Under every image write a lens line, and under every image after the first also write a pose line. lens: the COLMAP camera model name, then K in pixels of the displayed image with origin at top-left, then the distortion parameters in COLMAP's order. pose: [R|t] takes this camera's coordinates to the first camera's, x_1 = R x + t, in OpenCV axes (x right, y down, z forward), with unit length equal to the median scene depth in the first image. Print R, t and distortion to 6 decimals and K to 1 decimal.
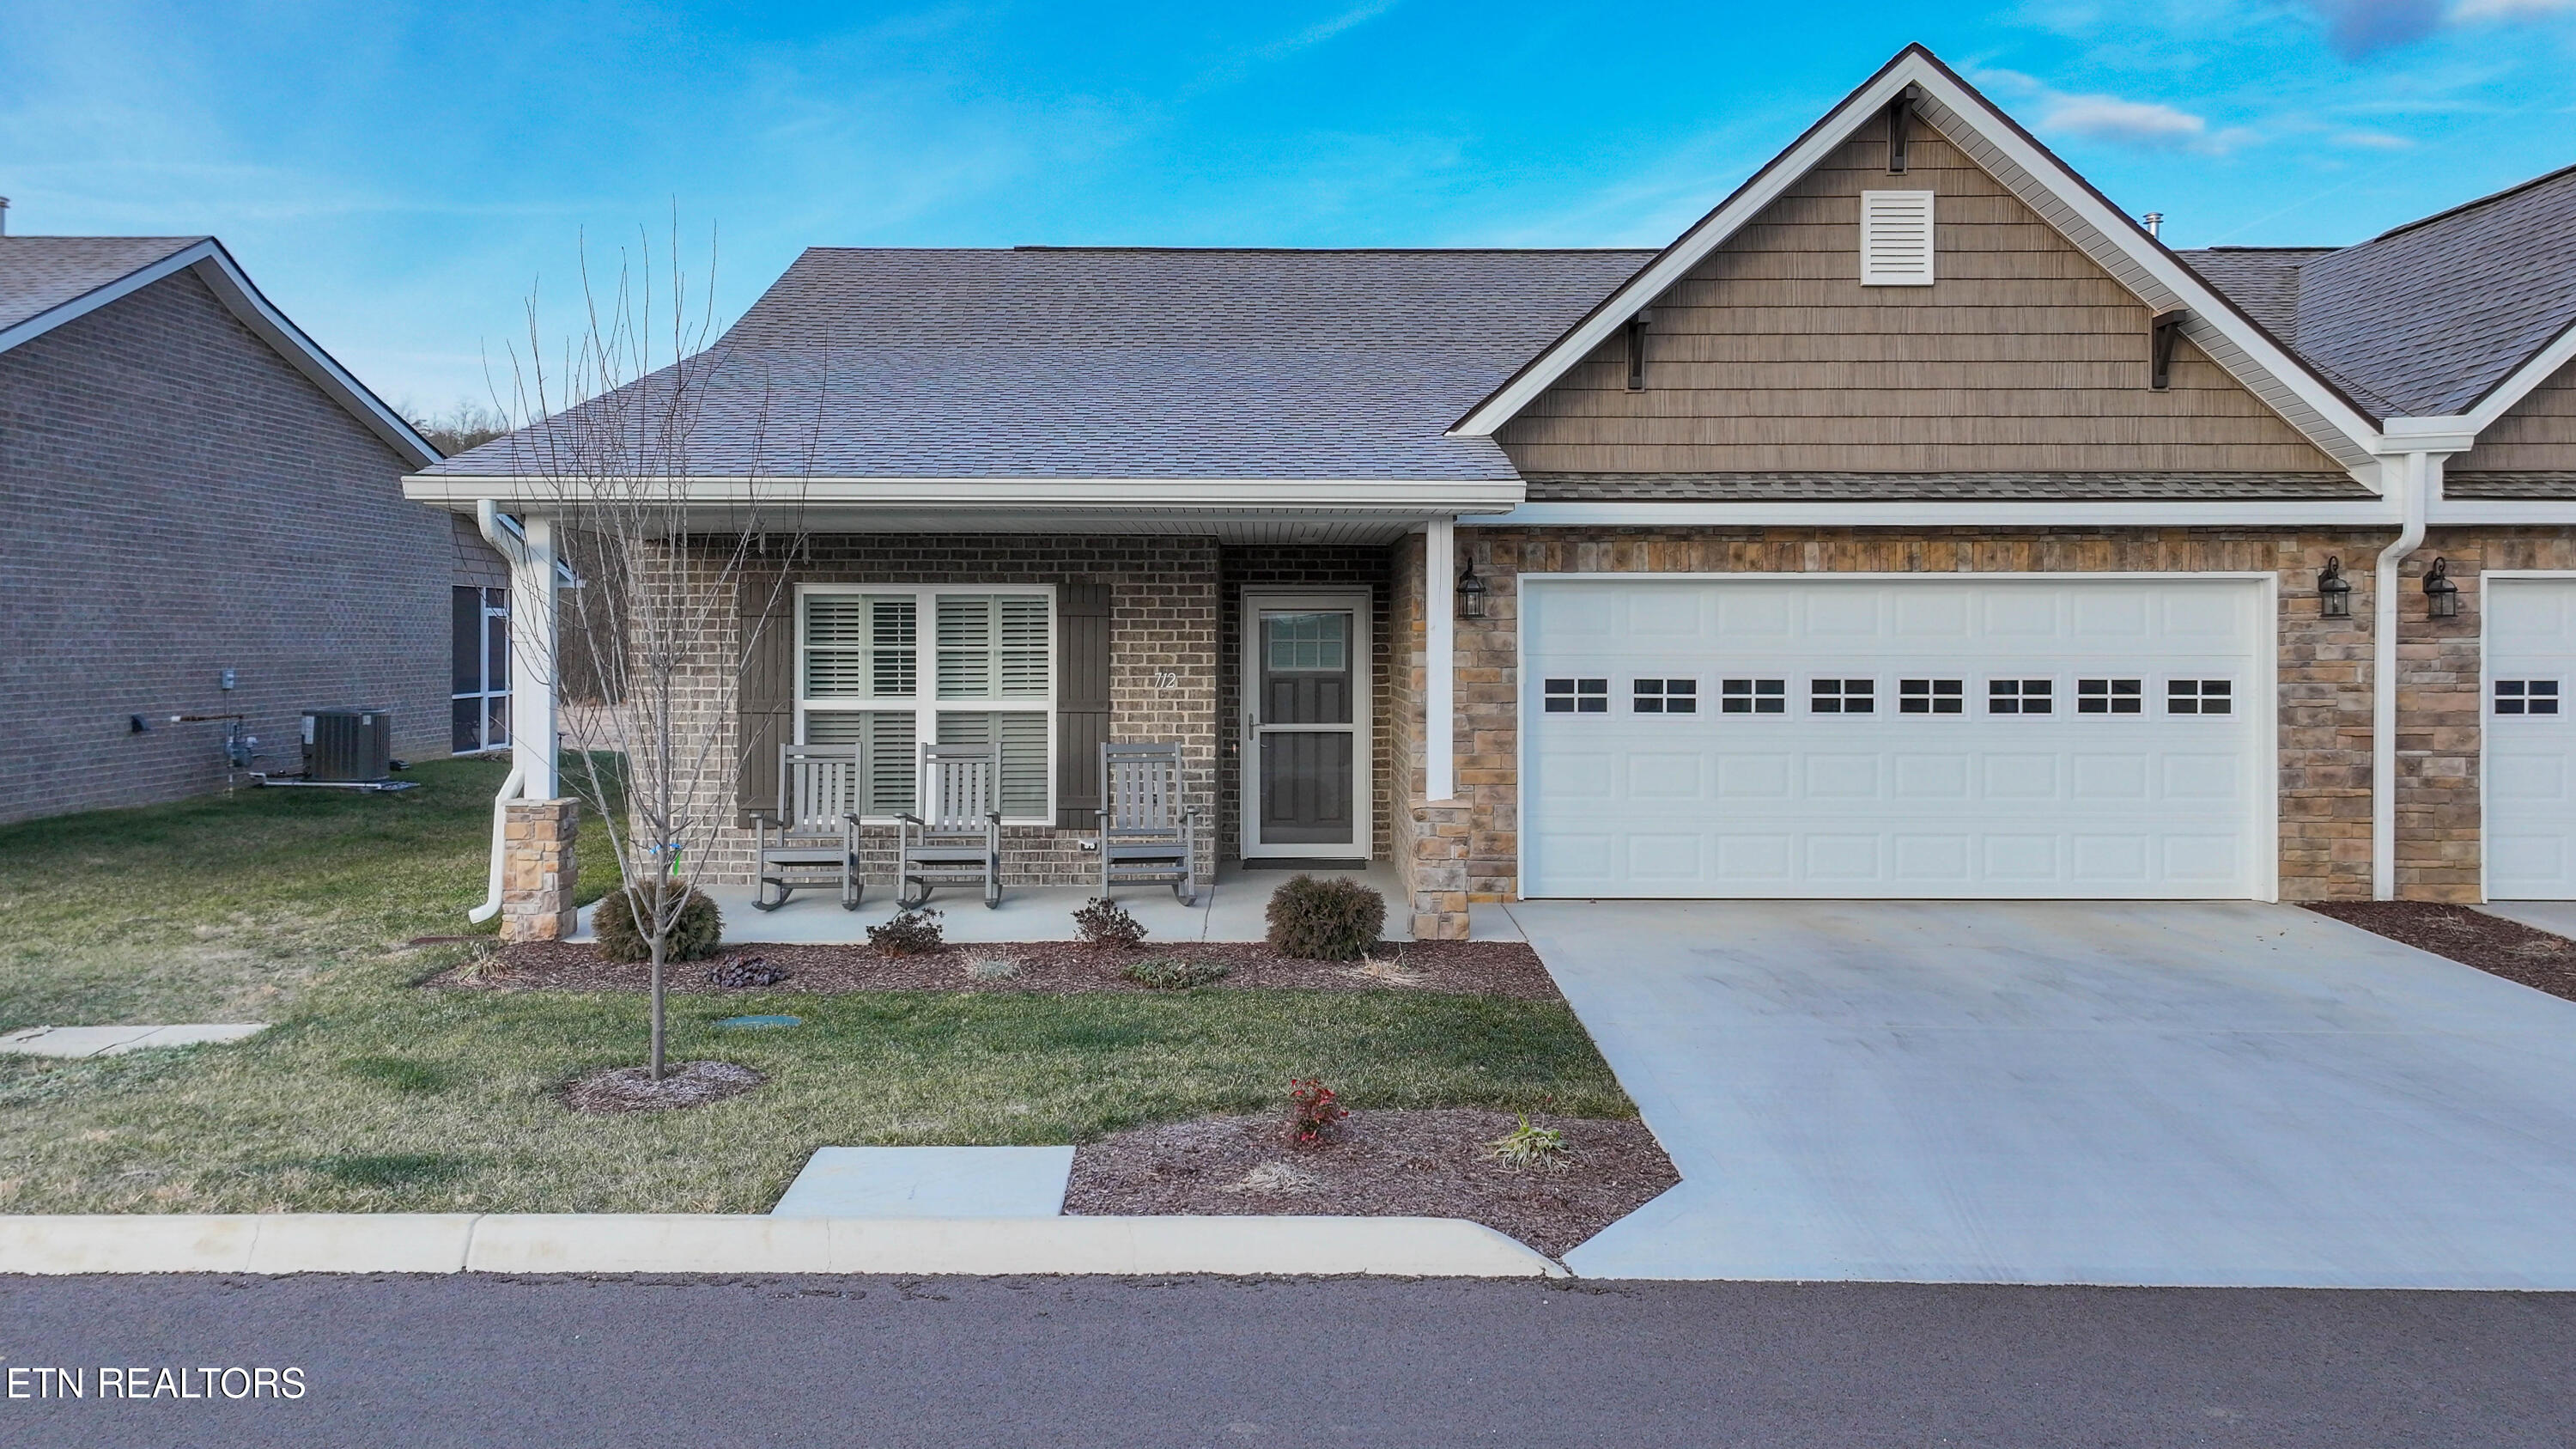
lens RADIAL K [[1816.7, 0, 1288.0], [0, 1816.7, 724.5], [0, 0, 1]] dist [0.004858, 0.044065]
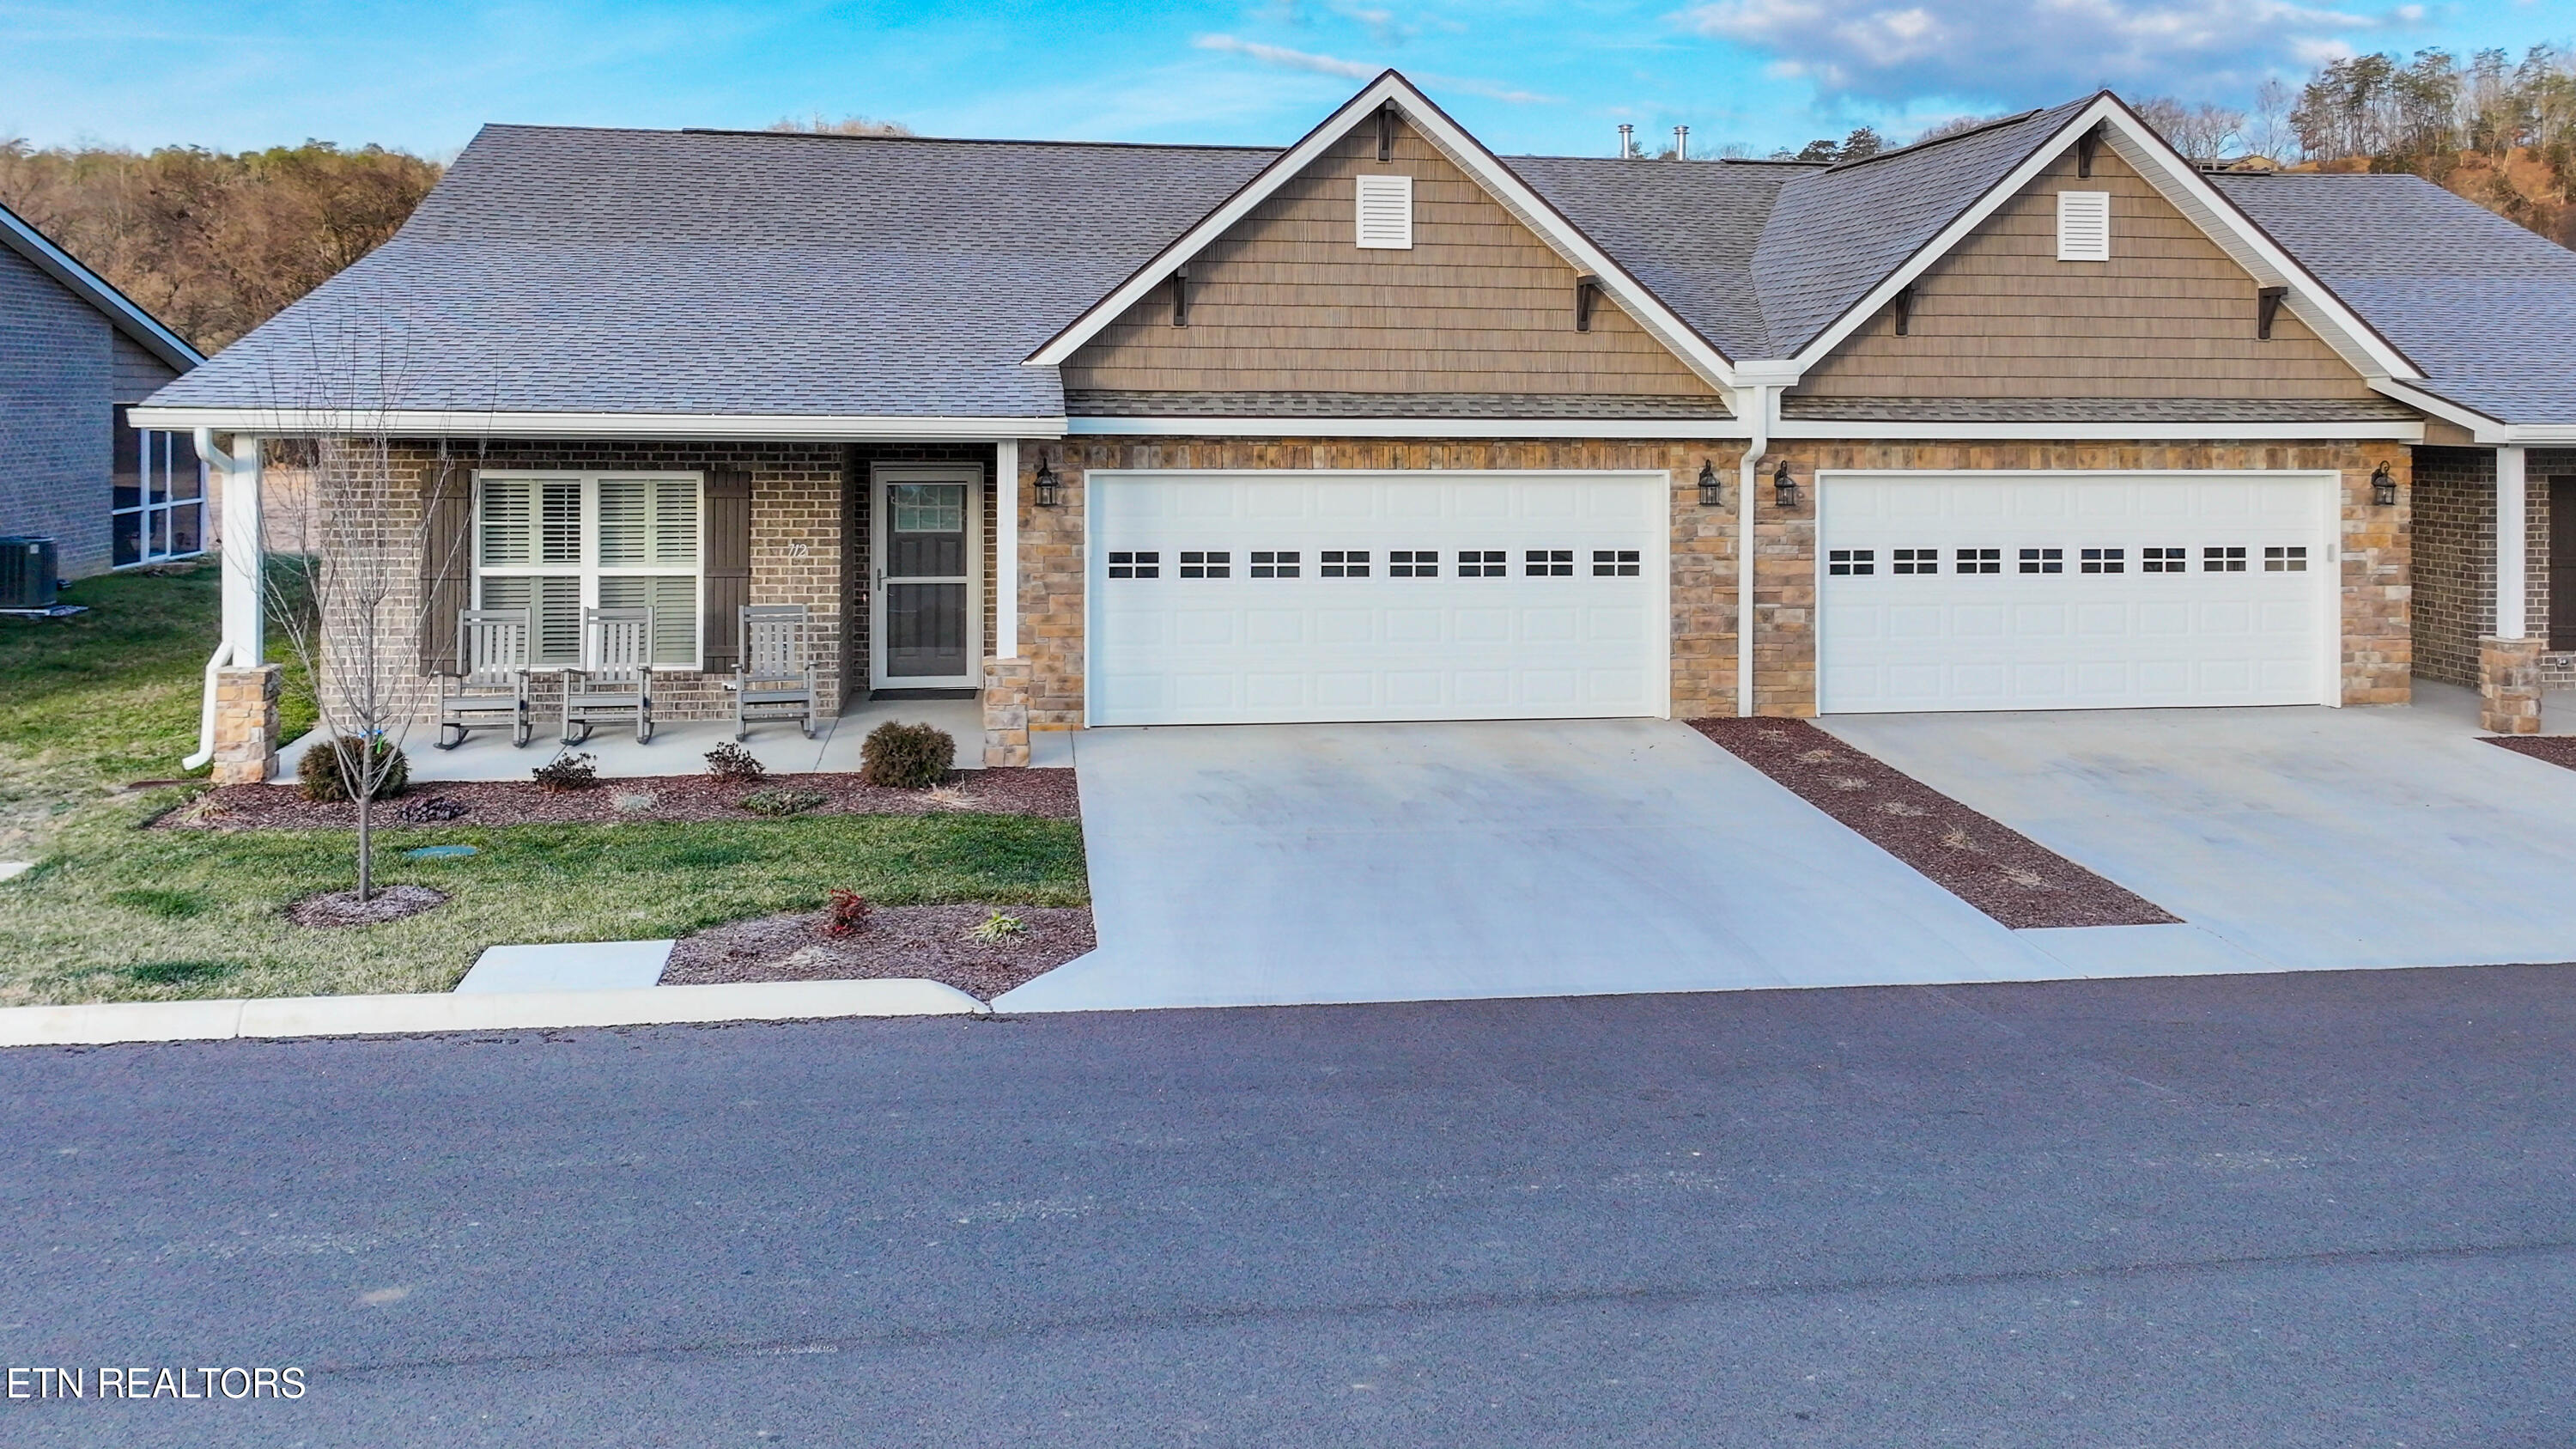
lens RADIAL K [[1778.1, 0, 1298.1], [0, 1778.1, 530.3], [0, 0, 1]] dist [0.012277, 0.007022]
pose [[0.985715, 0.006197, 0.168310, 0.063950], [-0.008540, 0.999876, 0.013199, -0.057906], [-0.168208, -0.014447, 0.985646, -0.236546]]
